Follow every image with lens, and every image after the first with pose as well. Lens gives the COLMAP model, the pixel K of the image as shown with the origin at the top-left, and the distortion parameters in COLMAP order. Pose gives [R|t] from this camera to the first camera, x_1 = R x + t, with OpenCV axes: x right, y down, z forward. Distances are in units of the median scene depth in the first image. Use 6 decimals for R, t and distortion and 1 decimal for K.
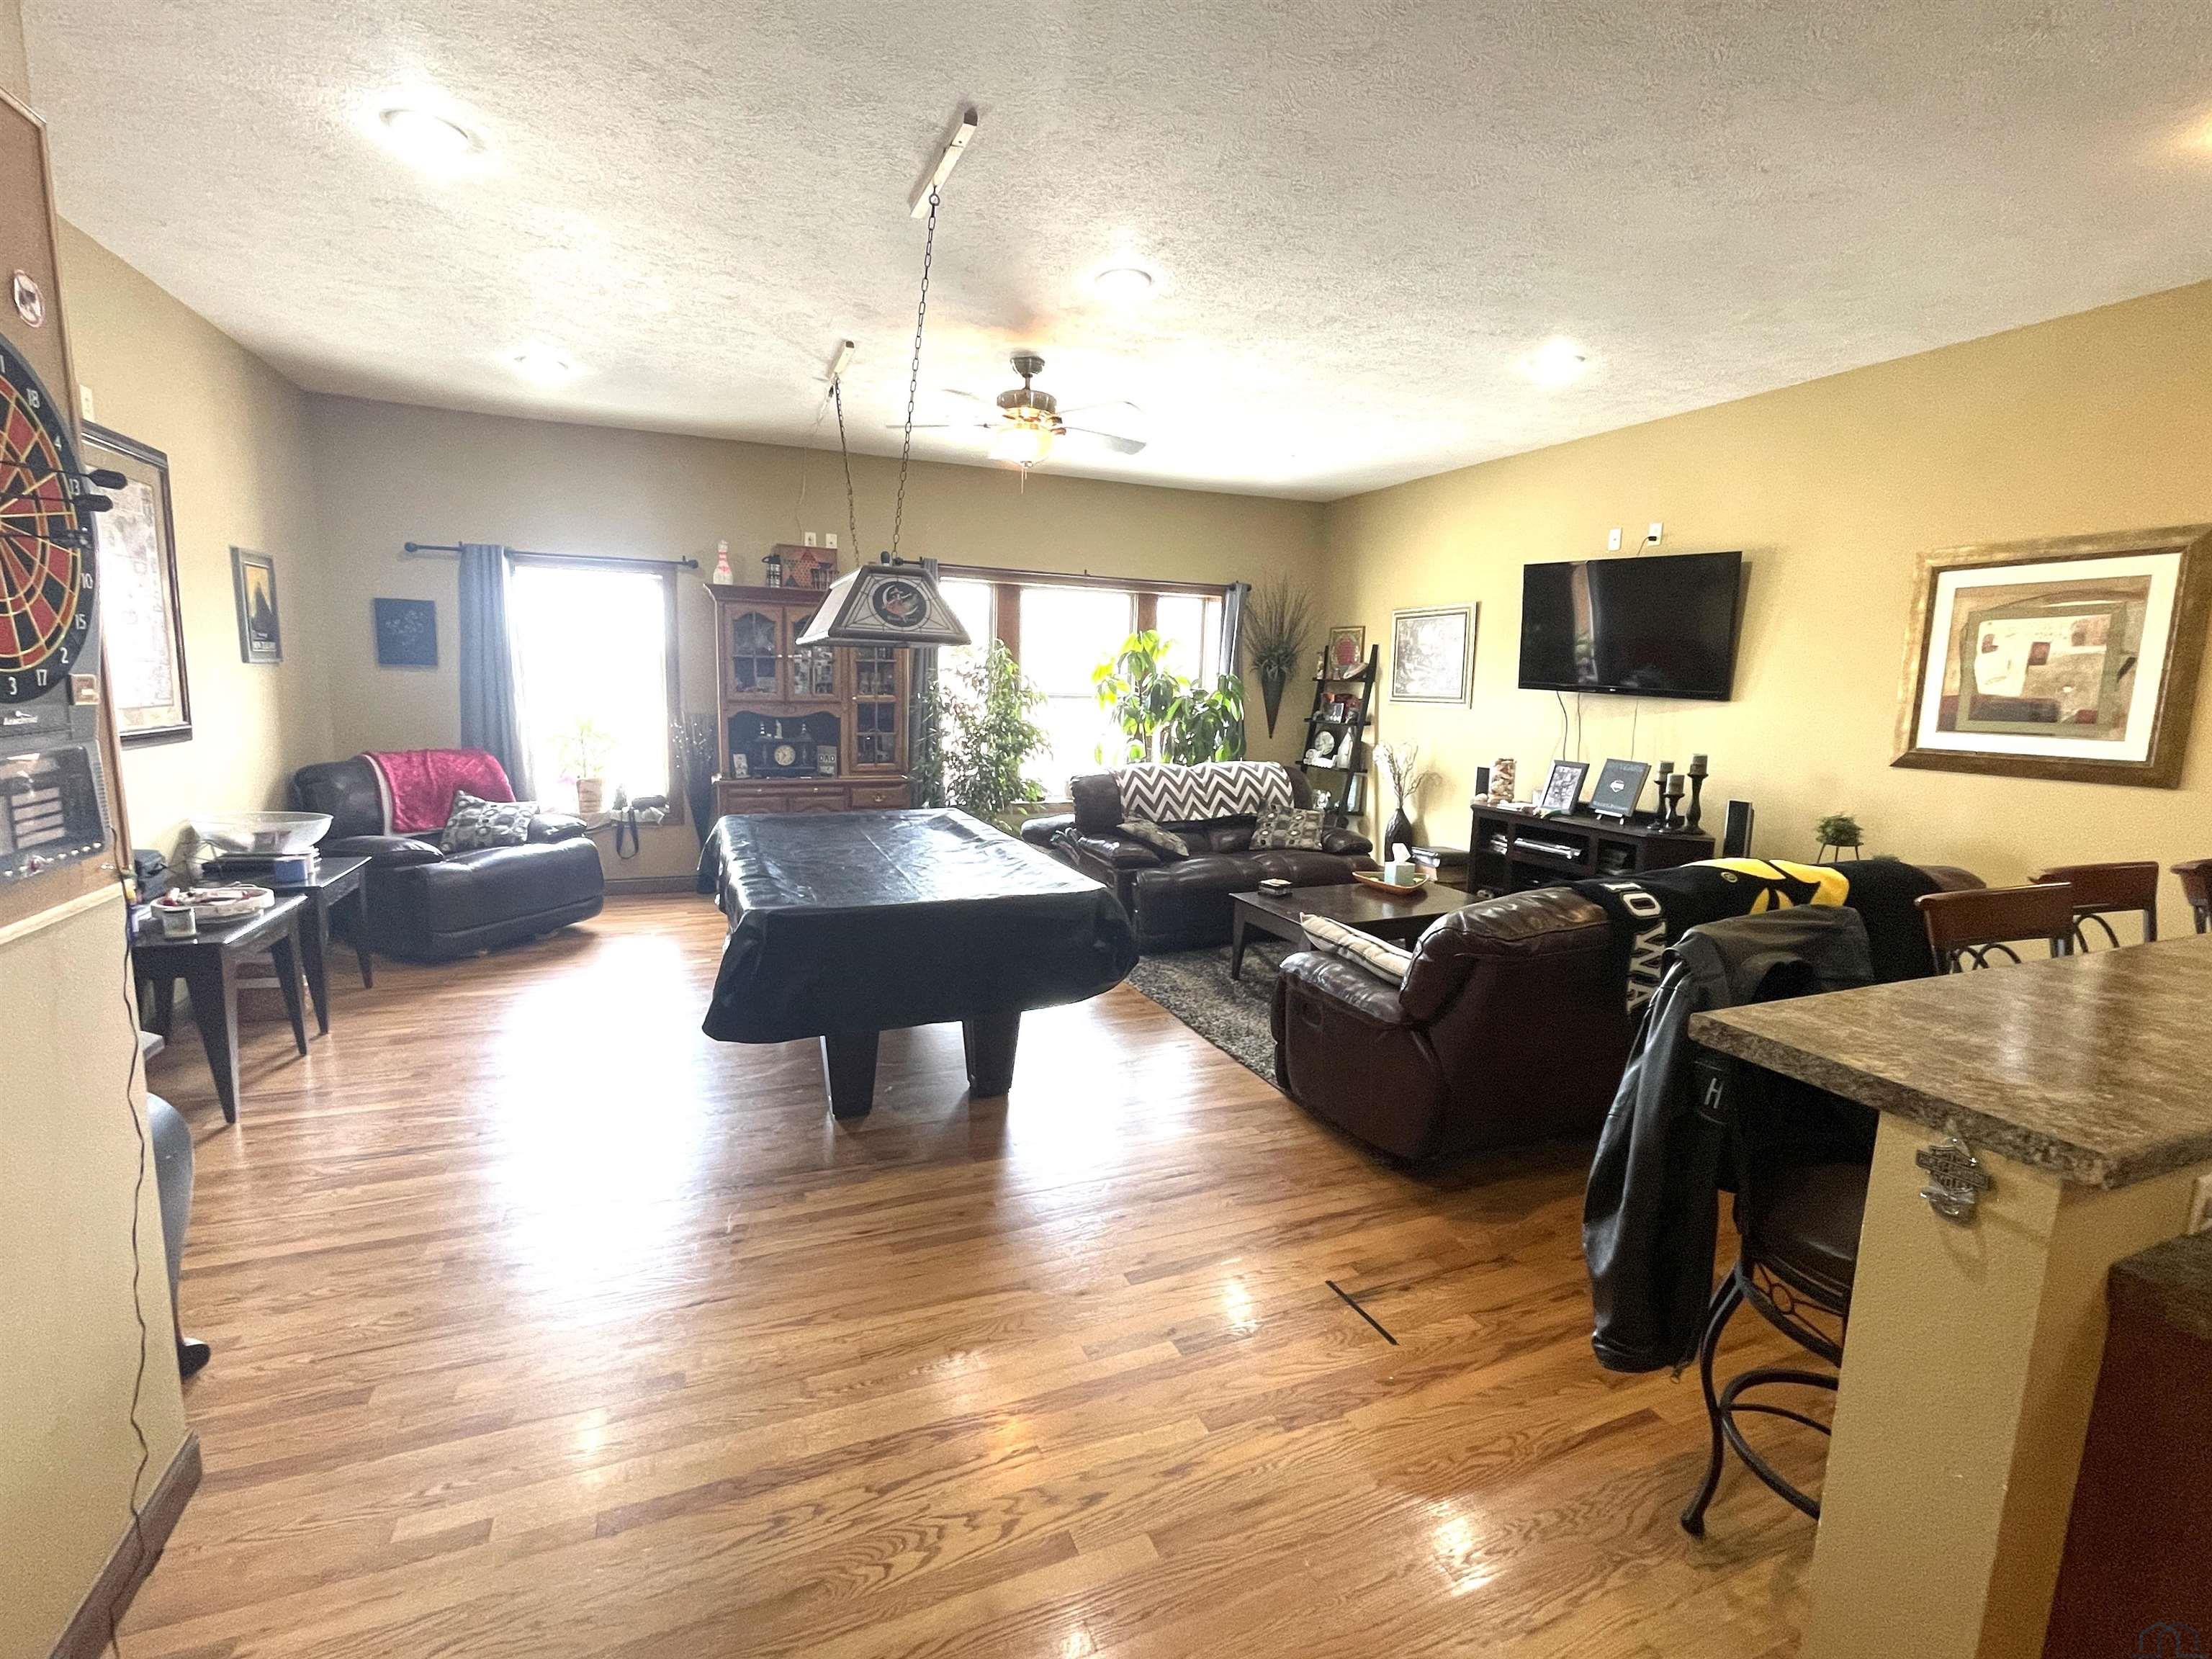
lens RADIAL K [[985.3, 0, 1103.8], [0, 985.3, 825.5], [0, 0, 1]] dist [0.000585, -0.000004]
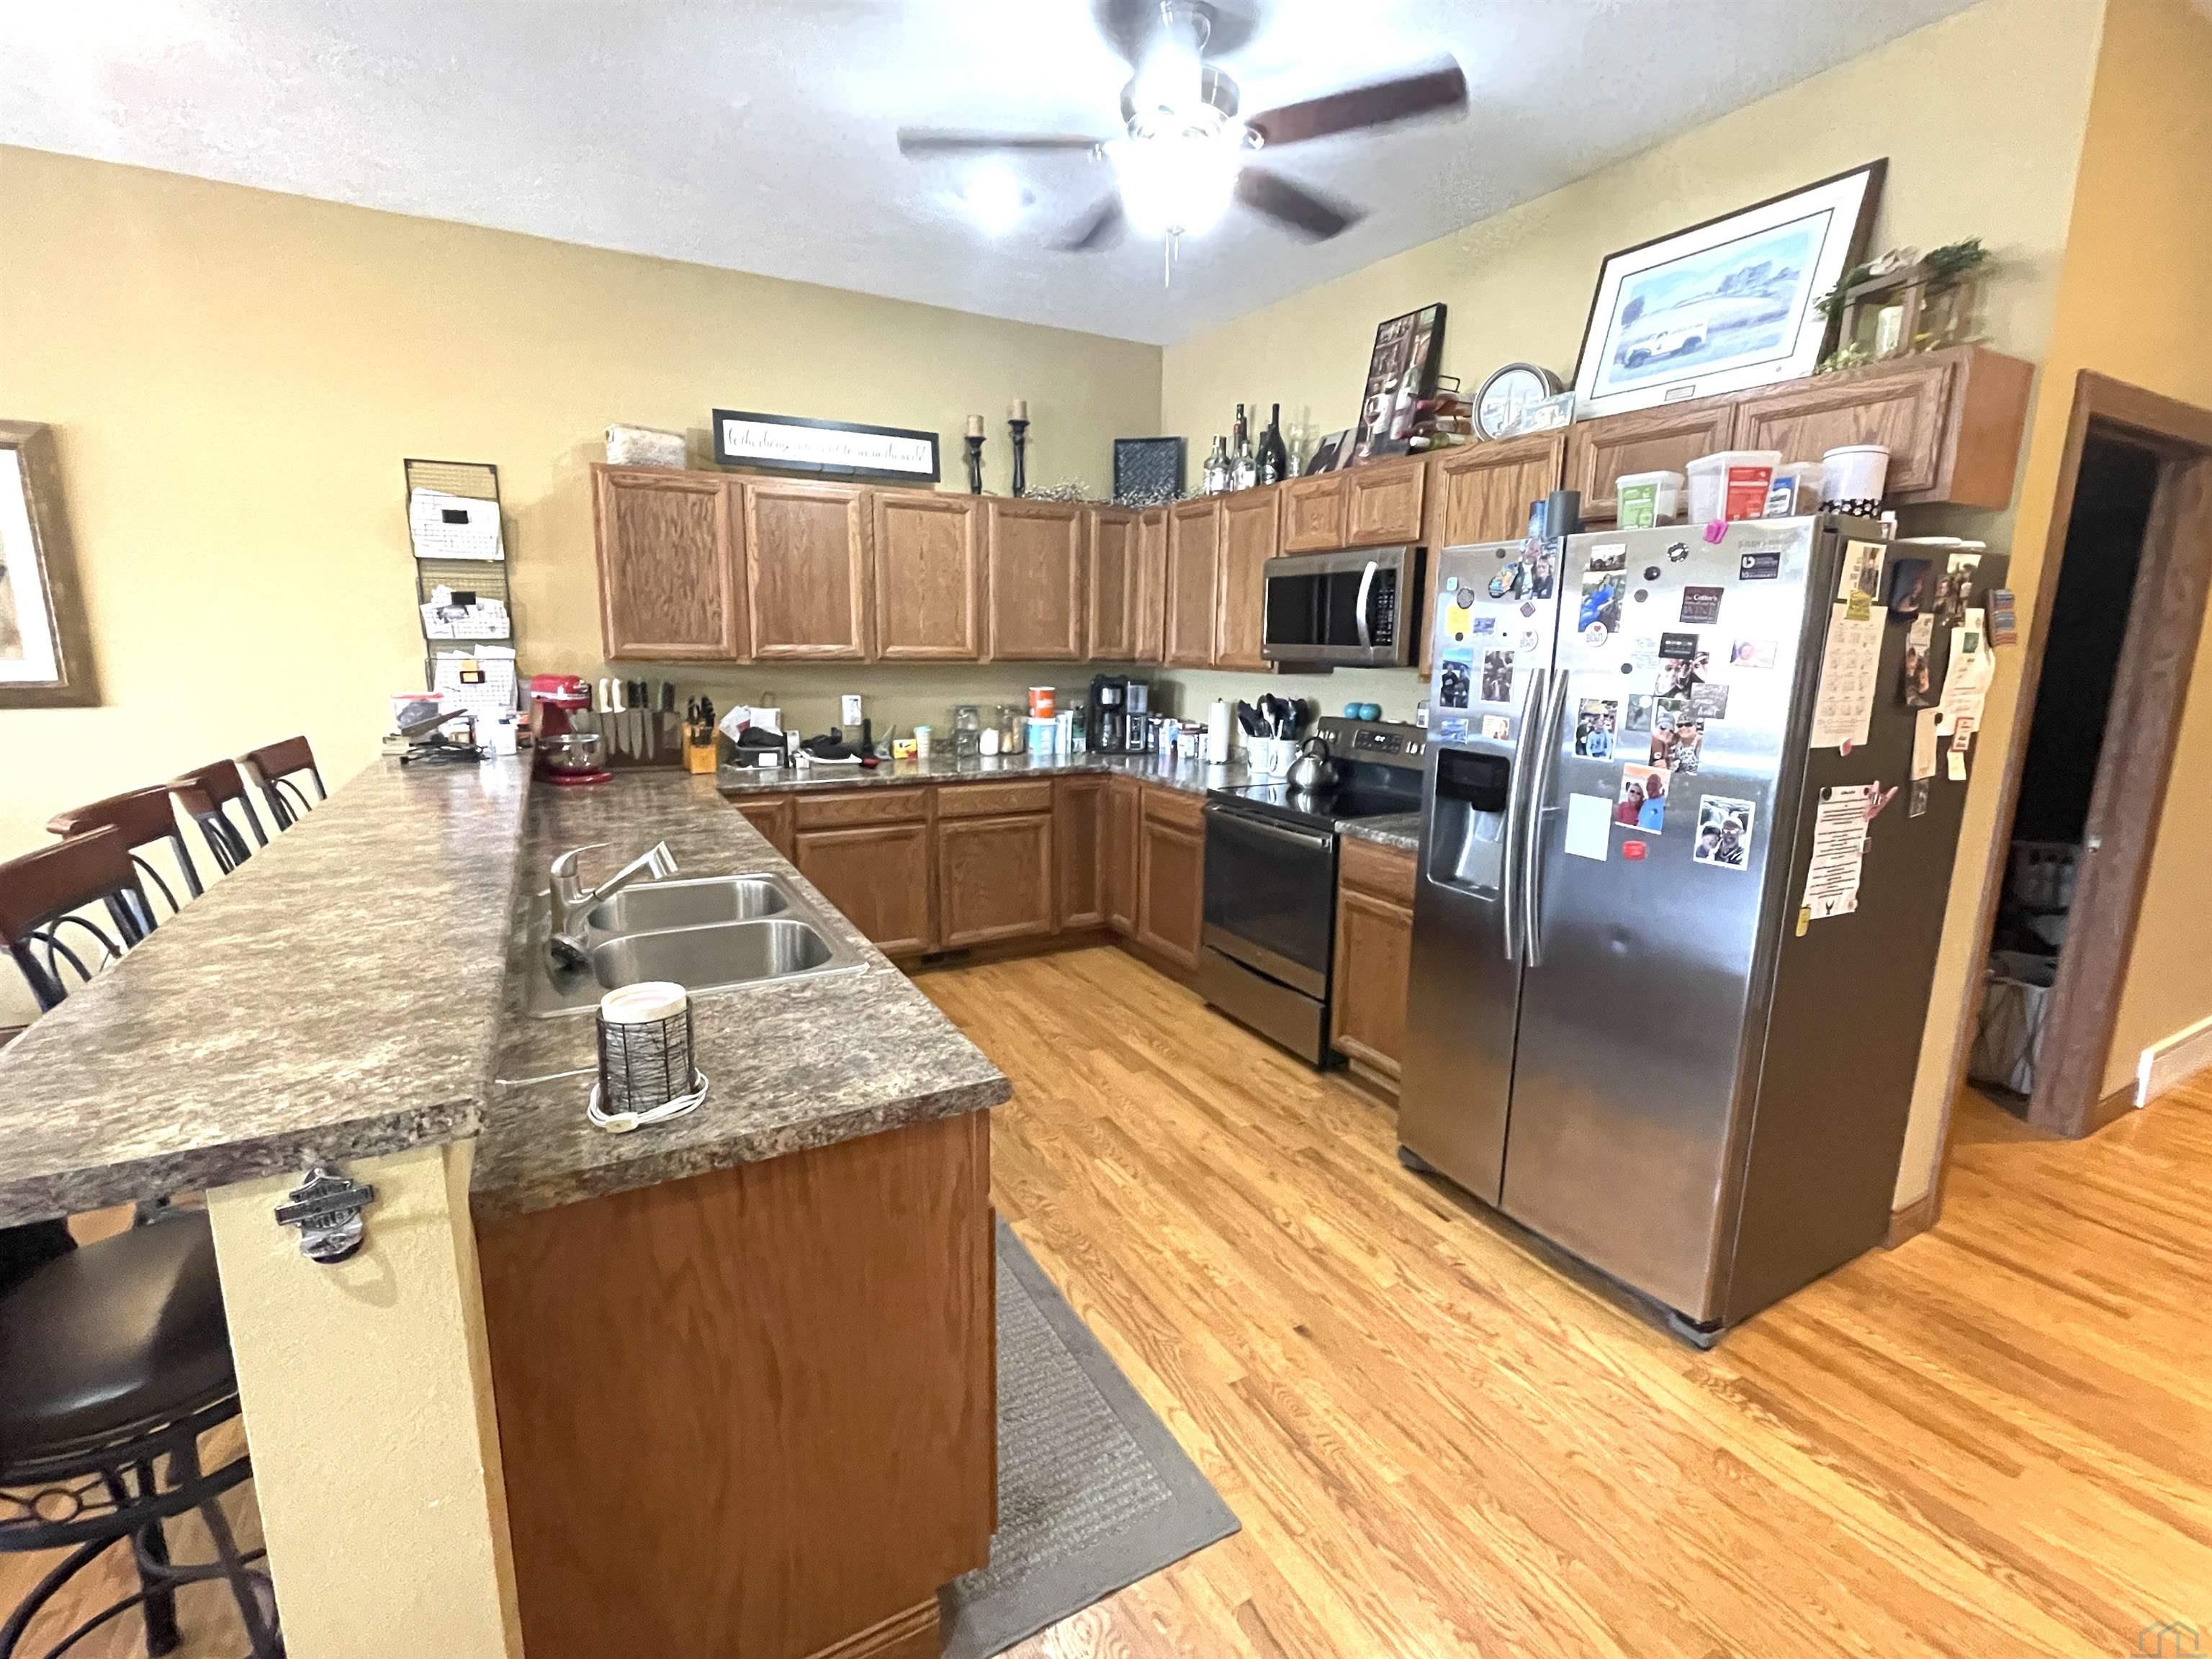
lens RADIAL K [[985.3, 0, 1108.4], [0, 985.3, 840.7], [0, 0, 1]] dist [0.000585, -0.000004]
pose [[-0.100763, -0.229533, 0.968071, 0.087899], [0.133007, 0.961181, 0.241744, -0.043046], [-0.985980, 0.153119, -0.066322, 0.372687]]
